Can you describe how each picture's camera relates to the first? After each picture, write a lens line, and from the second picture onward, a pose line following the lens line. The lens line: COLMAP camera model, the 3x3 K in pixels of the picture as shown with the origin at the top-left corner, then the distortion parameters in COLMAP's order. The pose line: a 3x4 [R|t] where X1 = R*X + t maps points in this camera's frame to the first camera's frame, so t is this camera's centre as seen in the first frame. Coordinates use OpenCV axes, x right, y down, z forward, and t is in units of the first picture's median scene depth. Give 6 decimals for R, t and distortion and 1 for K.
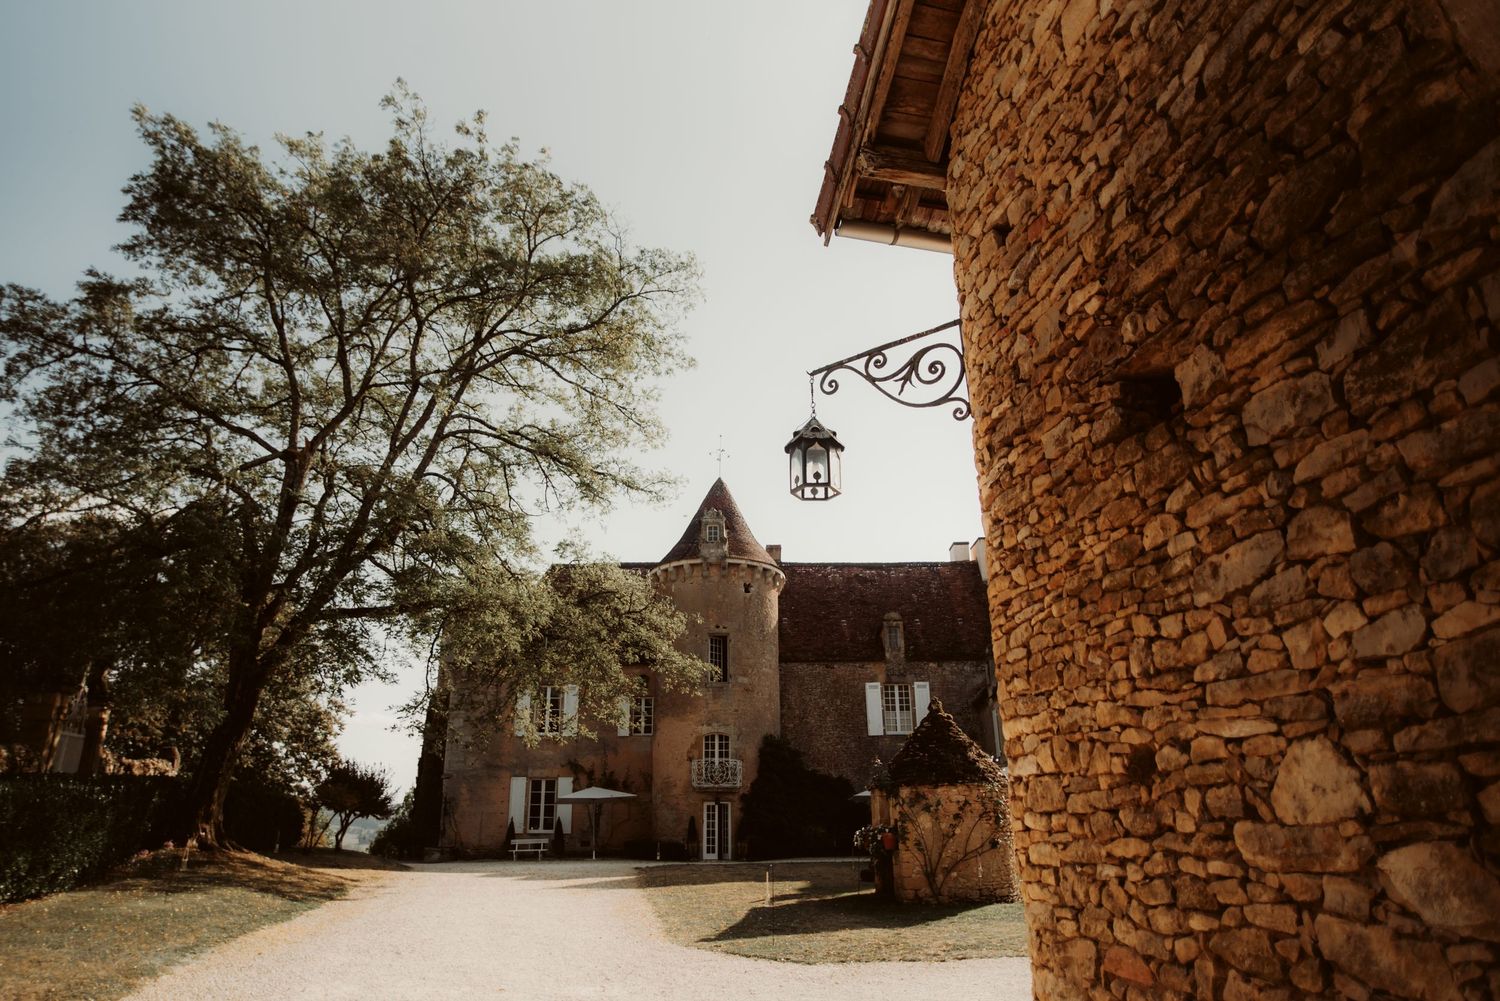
lens RADIAL K [[861.9, 0, 758.2], [0, 861.9, 497.6], [0, 0, 1]] dist [-0.065853, 0.000582]
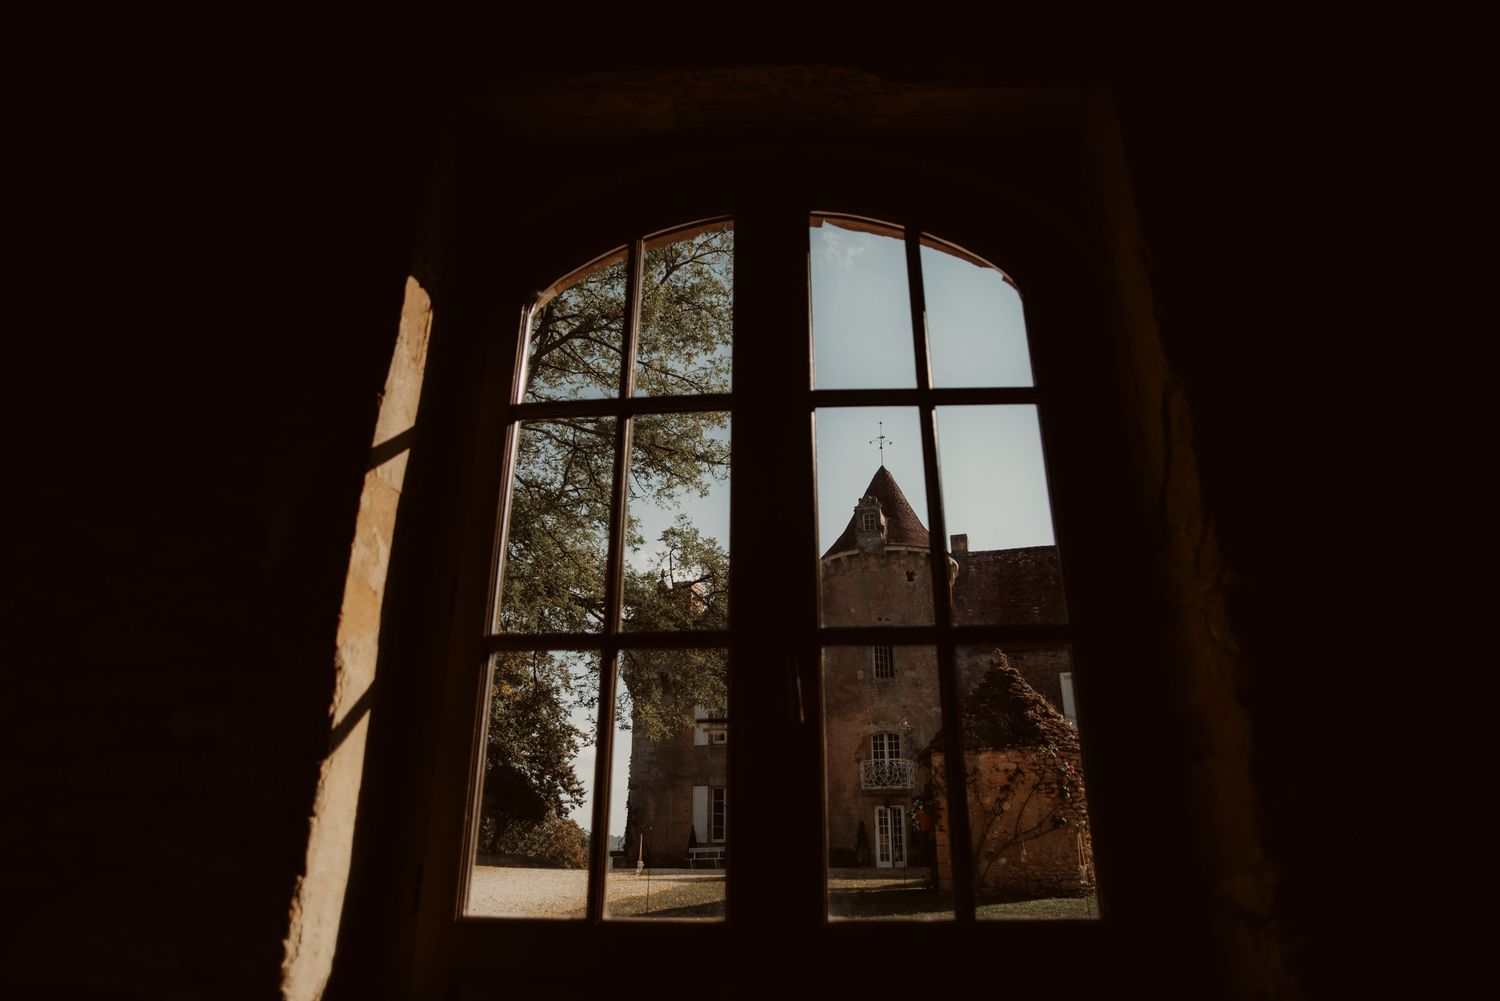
lens RADIAL K [[861.9, 0, 758.2], [0, 861.9, 497.6], [0, 0, 1]] dist [-0.065853, 0.000582]
pose [[0.956418, -0.104776, -0.272555, 0.100826], [0.098150, 0.994451, -0.037869, 0.043147], [0.275010, 0.009467, 0.961395, 0.064667]]
